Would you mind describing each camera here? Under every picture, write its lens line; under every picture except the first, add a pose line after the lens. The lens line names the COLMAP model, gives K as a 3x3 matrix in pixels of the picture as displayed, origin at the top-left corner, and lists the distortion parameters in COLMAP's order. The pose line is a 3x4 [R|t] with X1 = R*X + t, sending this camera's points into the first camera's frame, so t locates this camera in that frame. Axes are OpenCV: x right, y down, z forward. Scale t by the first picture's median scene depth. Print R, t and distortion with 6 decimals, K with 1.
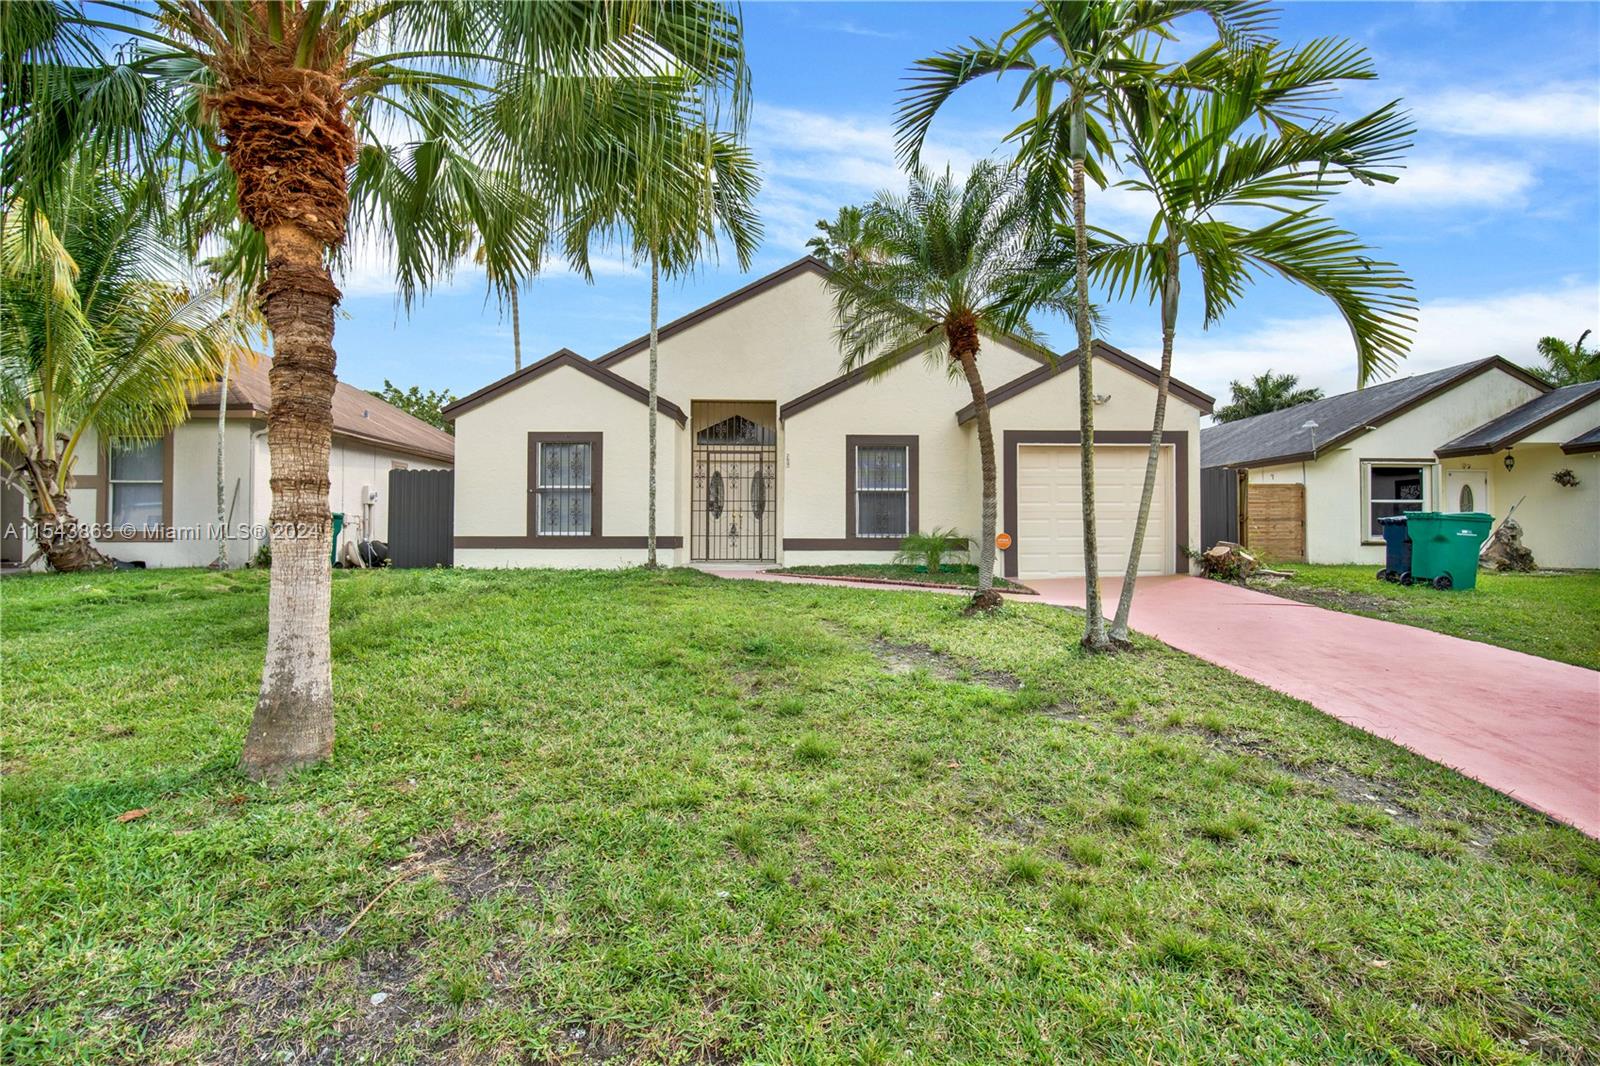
lens RADIAL K [[713.8, 0, 805.0], [0, 713.8, 527.9], [0, 0, 1]] dist [-0.000577, 0.000333]
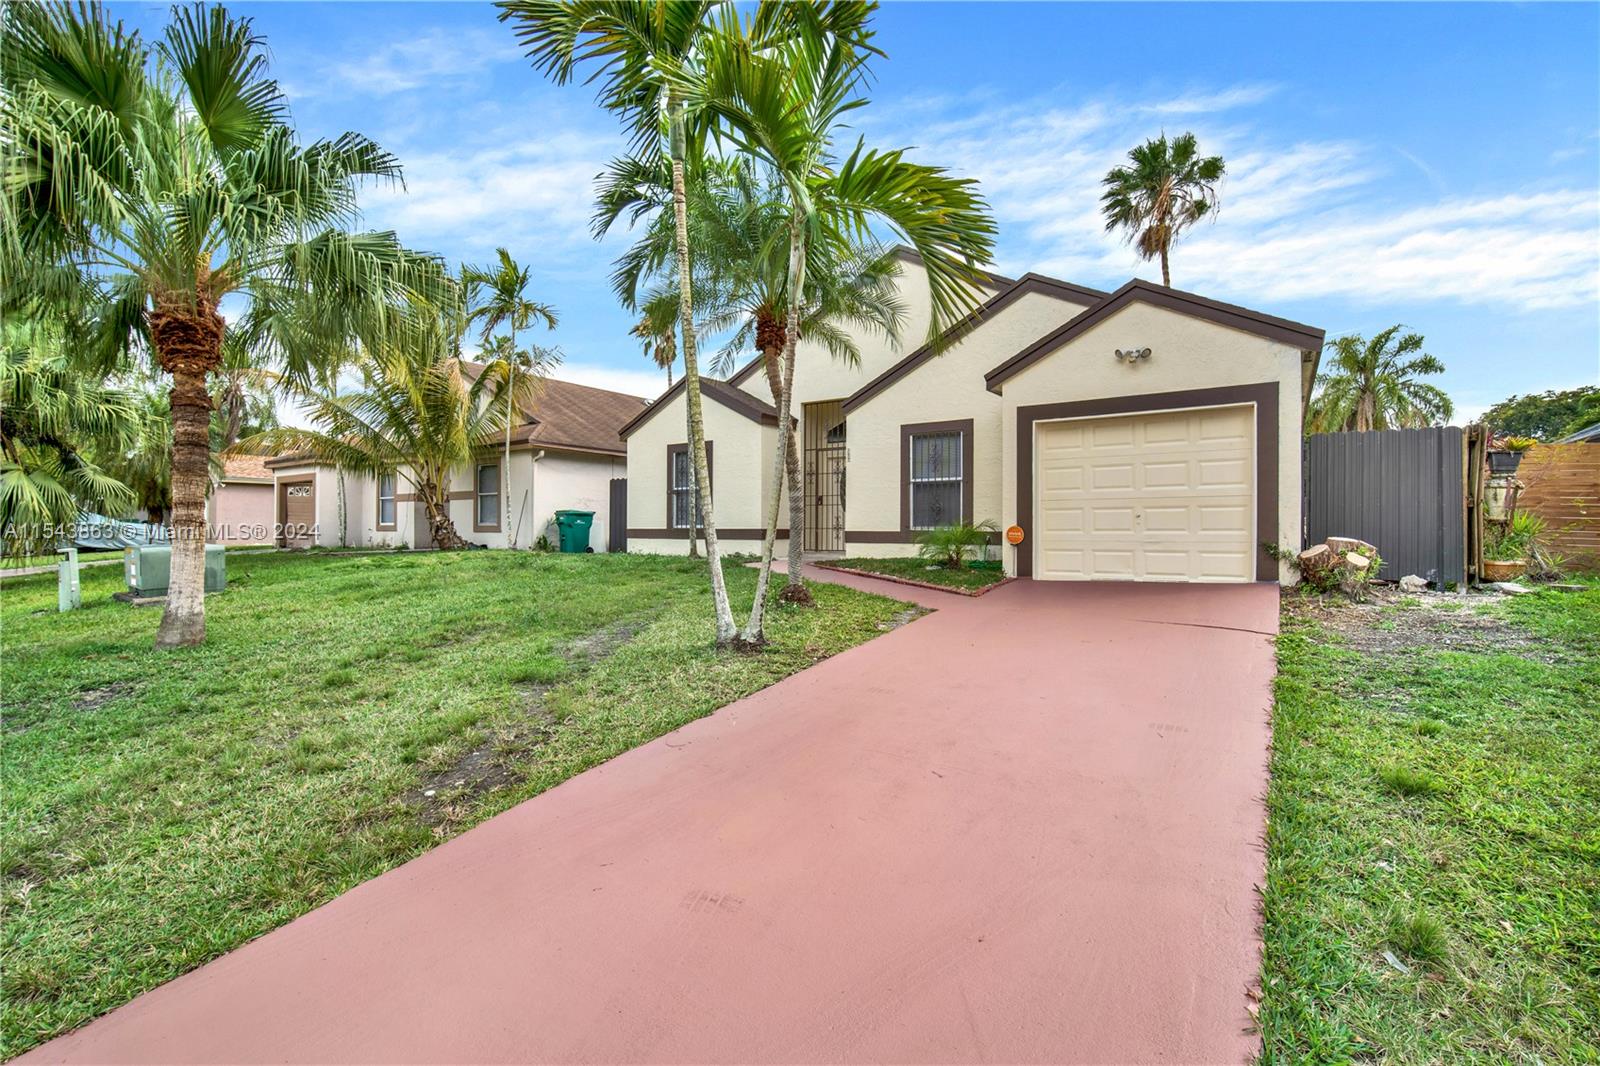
lens RADIAL K [[713.8, 0, 805.0], [0, 713.8, 527.9], [0, 0, 1]] dist [-0.000577, 0.000333]
pose [[0.800970, 0.000233, -0.598704, 0.539957], [0.008011, 0.999906, 0.011106, -0.001666], [0.598651, -0.013691, 0.800893, 0.136840]]
